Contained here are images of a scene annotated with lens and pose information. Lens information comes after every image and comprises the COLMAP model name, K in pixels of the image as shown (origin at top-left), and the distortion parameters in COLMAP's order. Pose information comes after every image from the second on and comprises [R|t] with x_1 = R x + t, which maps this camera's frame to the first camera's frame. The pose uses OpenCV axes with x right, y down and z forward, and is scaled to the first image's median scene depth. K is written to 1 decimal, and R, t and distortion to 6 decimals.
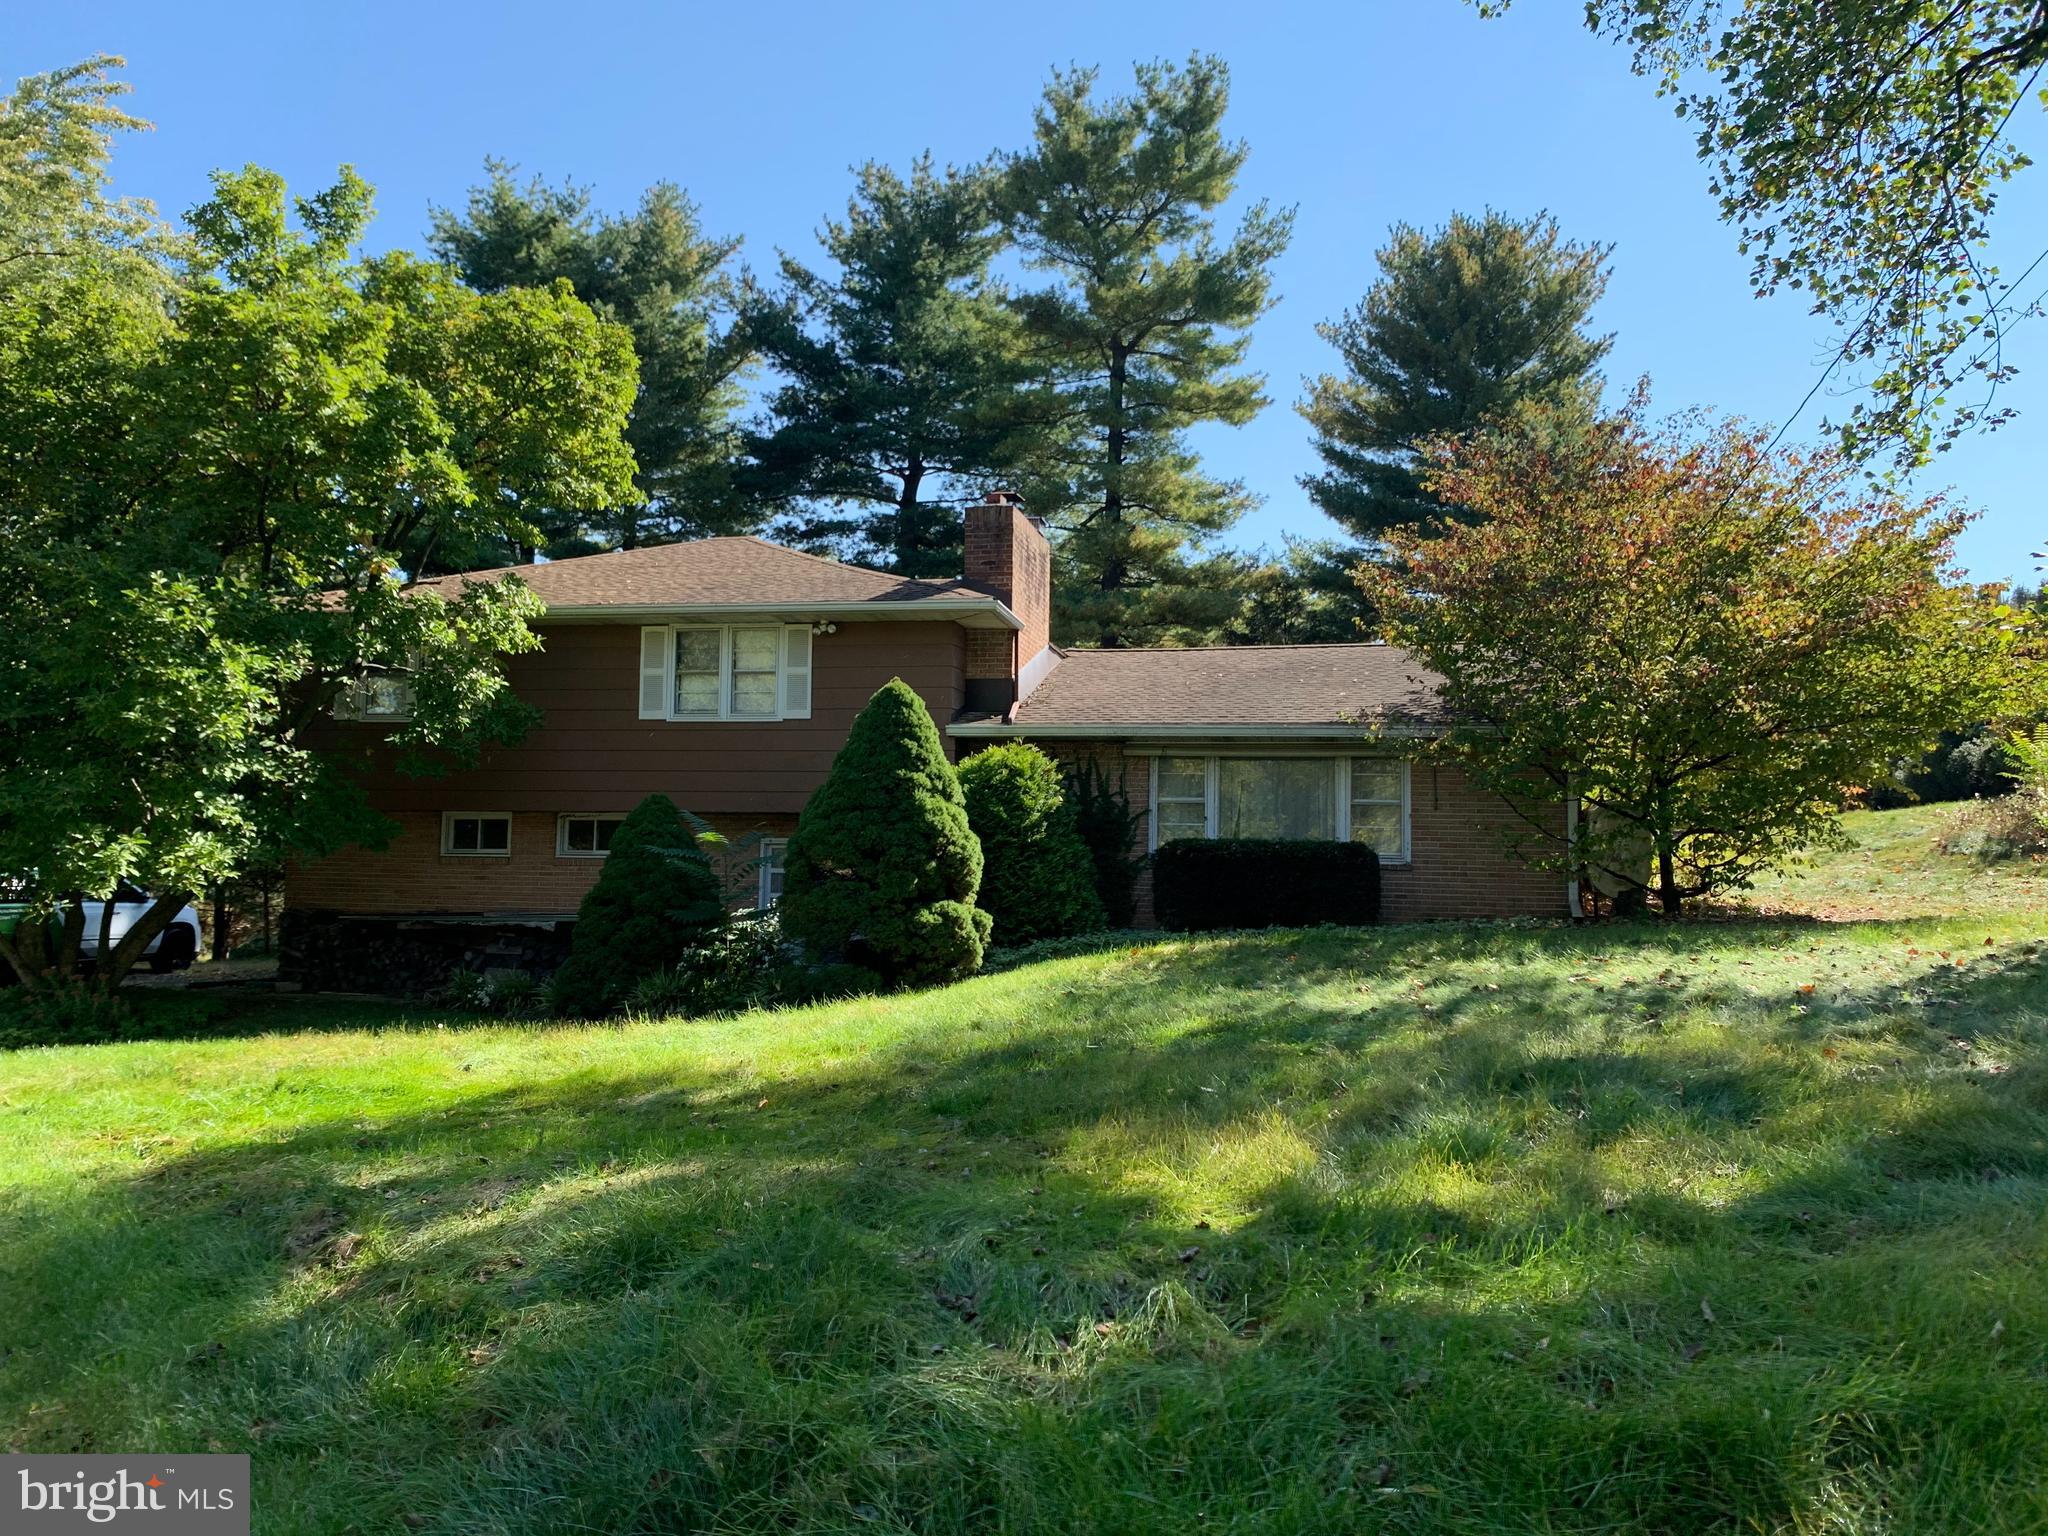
lens RADIAL K [[1640.3, 0, 1023.7], [0, 1640.3, 762.2], [0, 0, 1]] dist [0.083555, -0.164783]
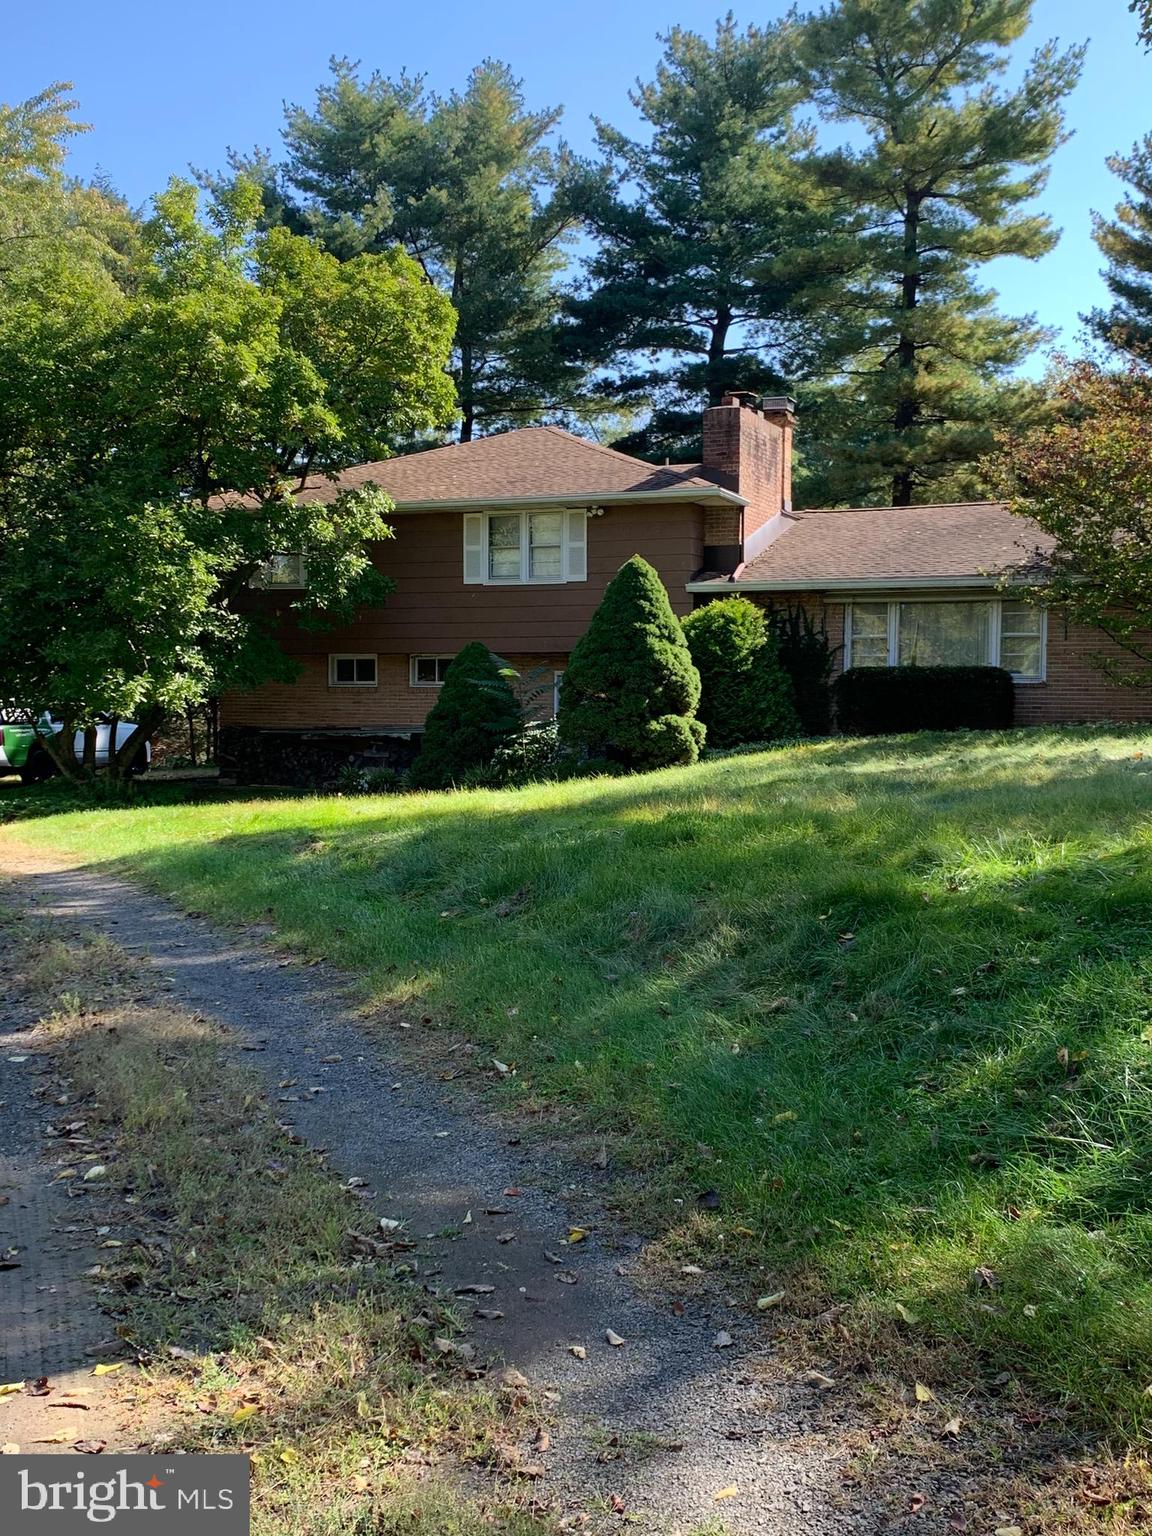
lens RADIAL K [[1641.6, 0, 578.2], [0, 1641.6, 772.0], [0, 0, 1]] dist [0.135981, -0.399449]
pose [[0.983775, -0.004082, -0.179361, 0.097814], [0.024456, 0.993460, 0.111527, -0.020454], [0.177733, -0.114104, 0.977441, -0.313582]]
